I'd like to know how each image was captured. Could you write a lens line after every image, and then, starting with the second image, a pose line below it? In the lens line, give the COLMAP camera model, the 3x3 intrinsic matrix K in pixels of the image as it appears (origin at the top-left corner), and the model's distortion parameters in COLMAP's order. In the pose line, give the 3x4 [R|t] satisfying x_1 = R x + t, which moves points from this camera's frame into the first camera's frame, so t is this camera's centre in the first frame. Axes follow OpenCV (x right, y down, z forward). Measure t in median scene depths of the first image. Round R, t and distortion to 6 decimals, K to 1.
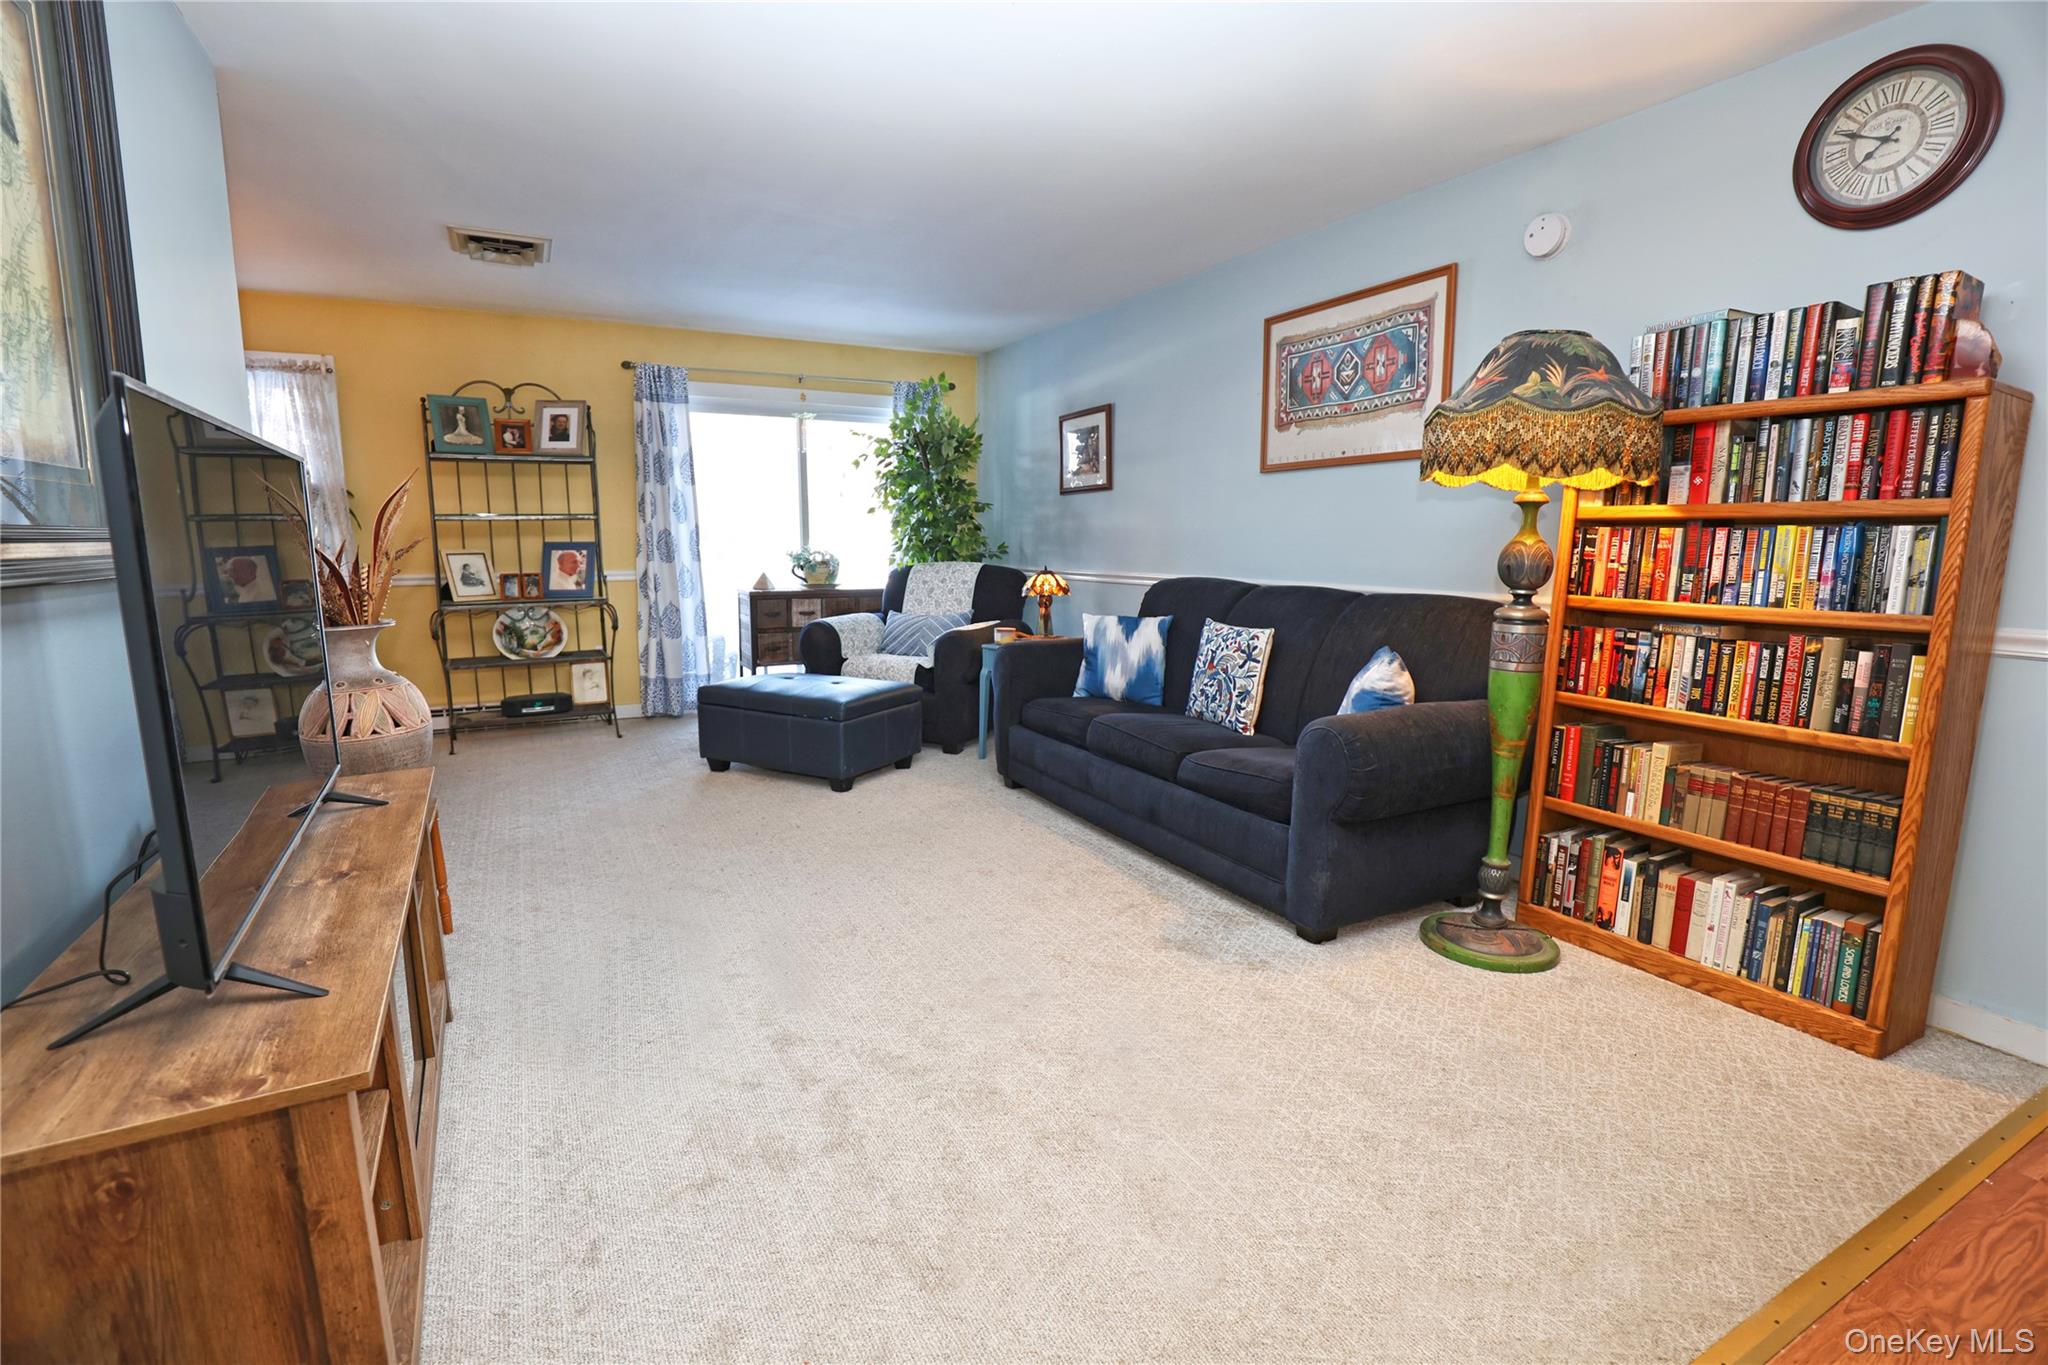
lens RADIAL K [[974.1, 0, 1024.0], [0, 974.1, 682.5], [0, 0, 1]] dist [-0.034711, 0.010813]
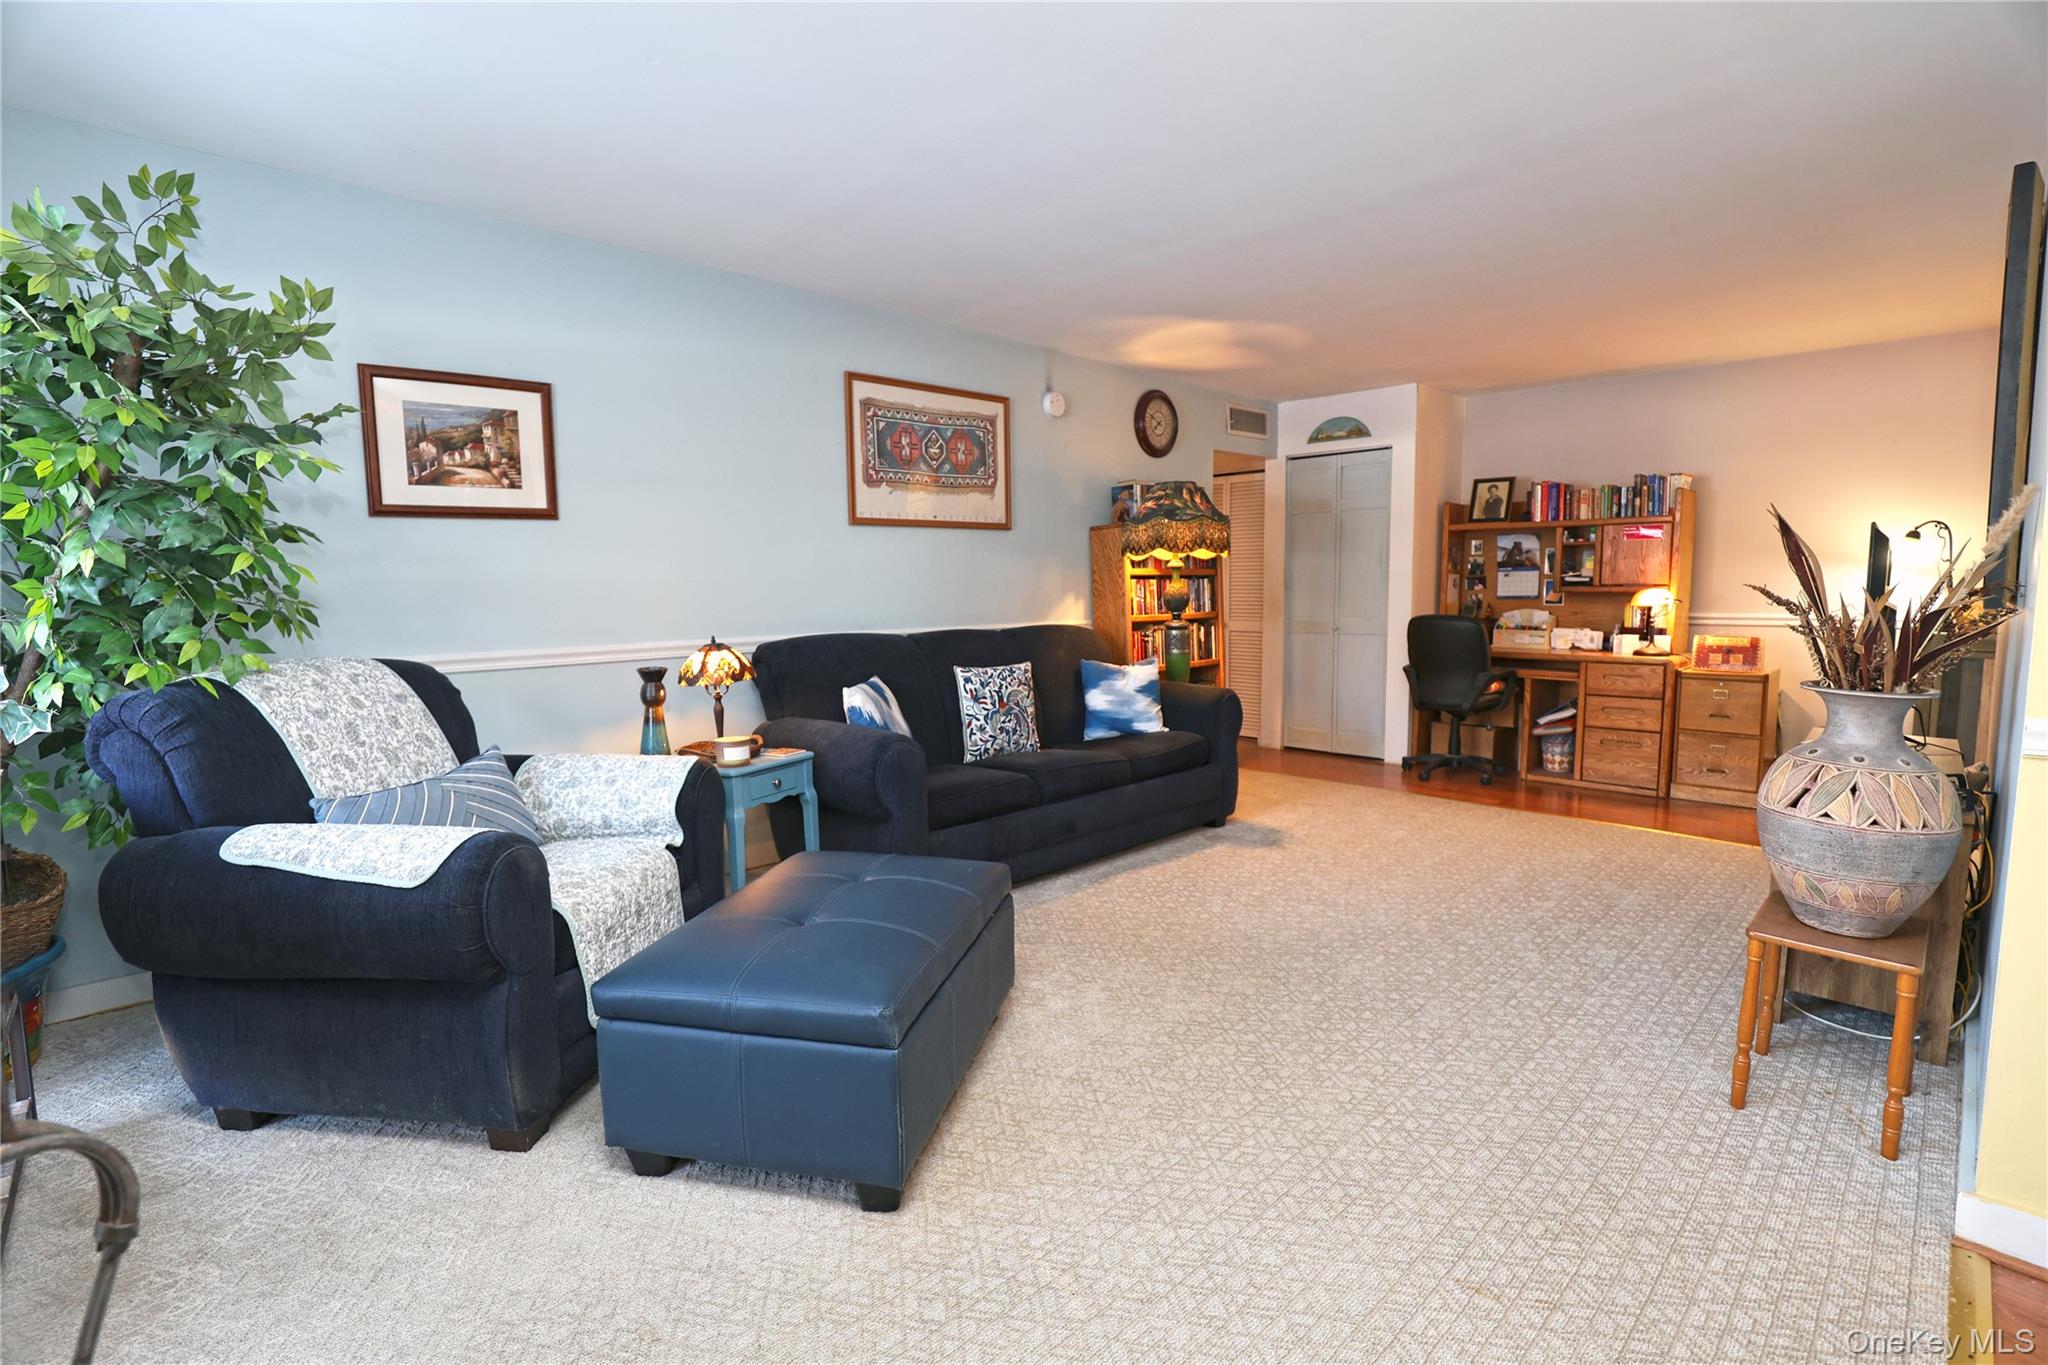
lens RADIAL K [[974.1, 0, 1024.0], [0, 974.1, 682.5], [0, 0, 1]] dist [-0.034711, 0.010813]
pose [[-0.303486, -0.097686, 0.947815, -0.867385], [0.149809, 0.977467, 0.148710, -0.203741], [-0.940985, 0.187123, -0.282014, 1.296153]]
